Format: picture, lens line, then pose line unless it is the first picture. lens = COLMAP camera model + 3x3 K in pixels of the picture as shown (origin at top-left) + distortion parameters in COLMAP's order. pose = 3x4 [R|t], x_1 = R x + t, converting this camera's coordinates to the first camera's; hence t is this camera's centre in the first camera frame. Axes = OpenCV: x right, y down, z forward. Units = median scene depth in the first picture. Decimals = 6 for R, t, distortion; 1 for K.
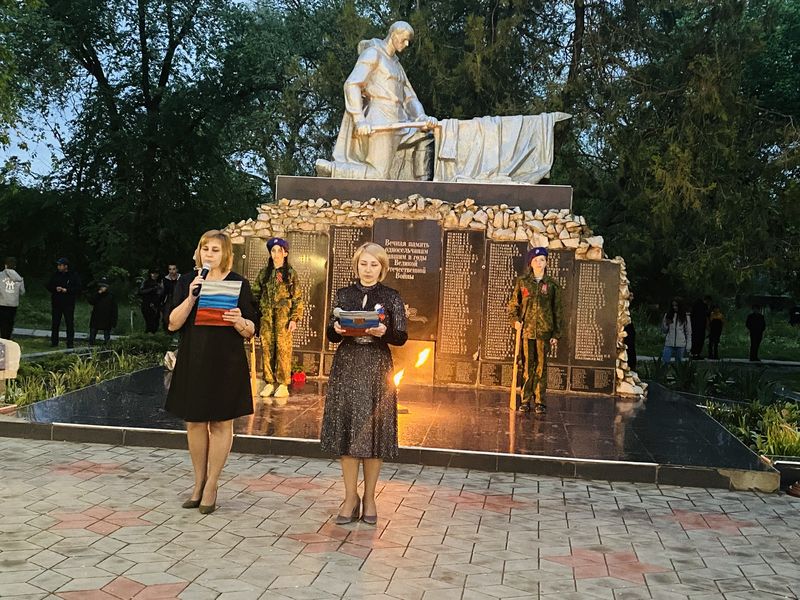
lens RADIAL K [[942.7, 0, 395.0], [0, 942.7, 295.2], [0, 0, 1]] dist [0.084389, -0.028981]
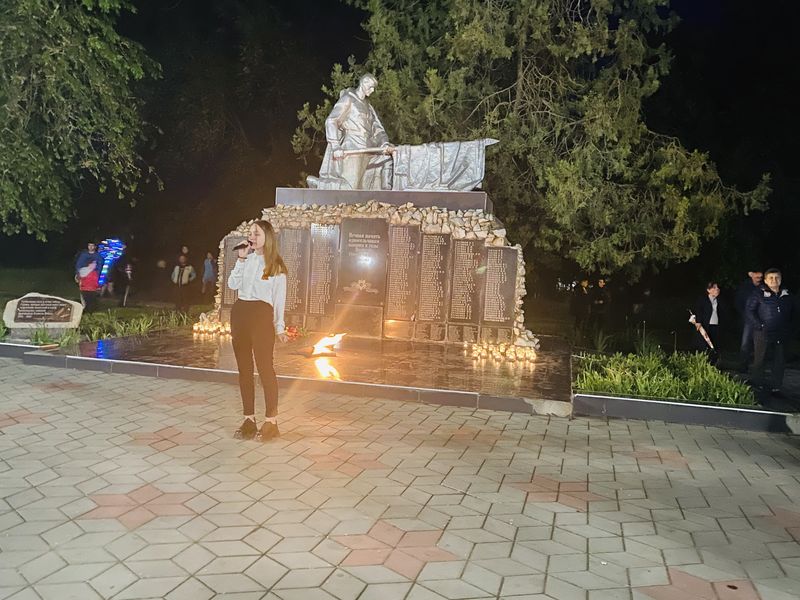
lens RADIAL K [[654.8, 0, 396.7], [0, 654.8, 301.9], [0, 0, 1]] dist [0.104527, -0.167591]
pose [[0.991240, 0.006883, -0.131892, 0.185908], [-0.004074, 0.999759, 0.021556, 0.020777], [0.132008, -0.020829, 0.991030, 0.056861]]
